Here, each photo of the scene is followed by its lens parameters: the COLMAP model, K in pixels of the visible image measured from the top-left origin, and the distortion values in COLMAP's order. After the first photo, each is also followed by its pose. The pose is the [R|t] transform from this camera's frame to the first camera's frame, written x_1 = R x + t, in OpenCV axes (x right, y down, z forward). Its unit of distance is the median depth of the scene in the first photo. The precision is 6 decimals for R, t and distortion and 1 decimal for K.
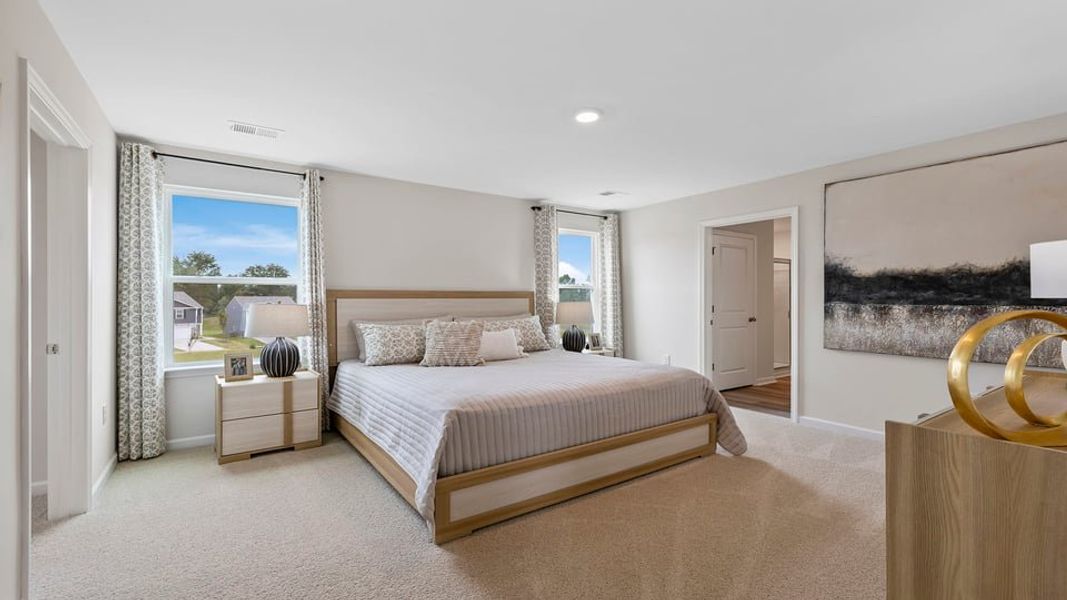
lens RADIAL K [[458.3, 0, 530.1], [0, 458.3, 303.3], [0, 0, 1]] dist [0.003769, -0.000240]
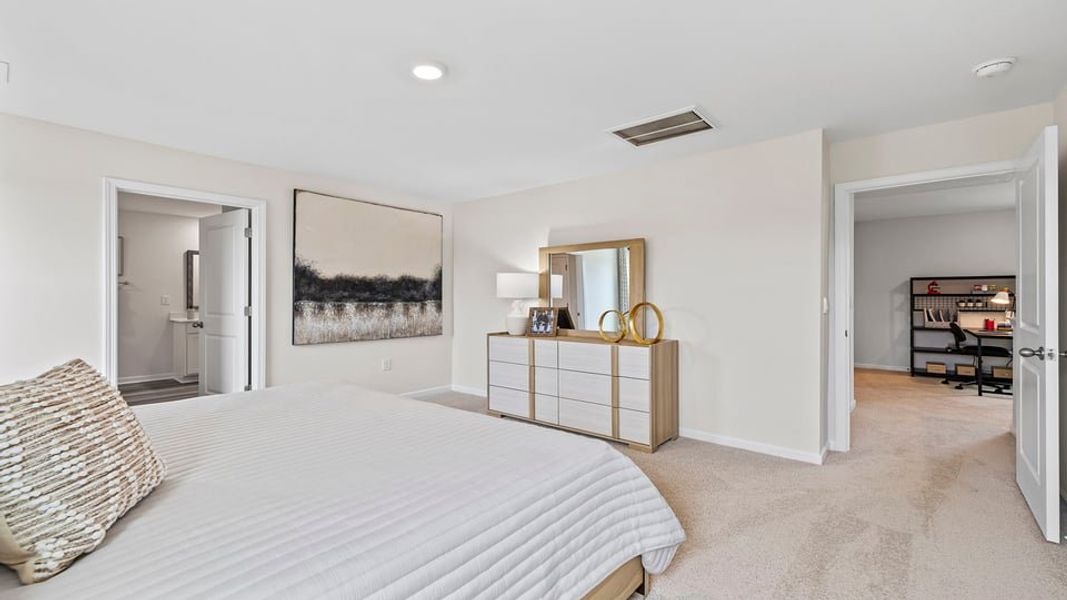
lens RADIAL K [[458.3, 0, 529.4], [0, 458.3, 294.2], [0, 0, 1]] dist [0.003769, -0.000240]
pose [[-0.262831, 0.003642, 0.964835, -0.571949], [0.005206, 0.999984, -0.002357, -0.014394], [-0.964828, 0.004403, -0.262846, 0.852263]]
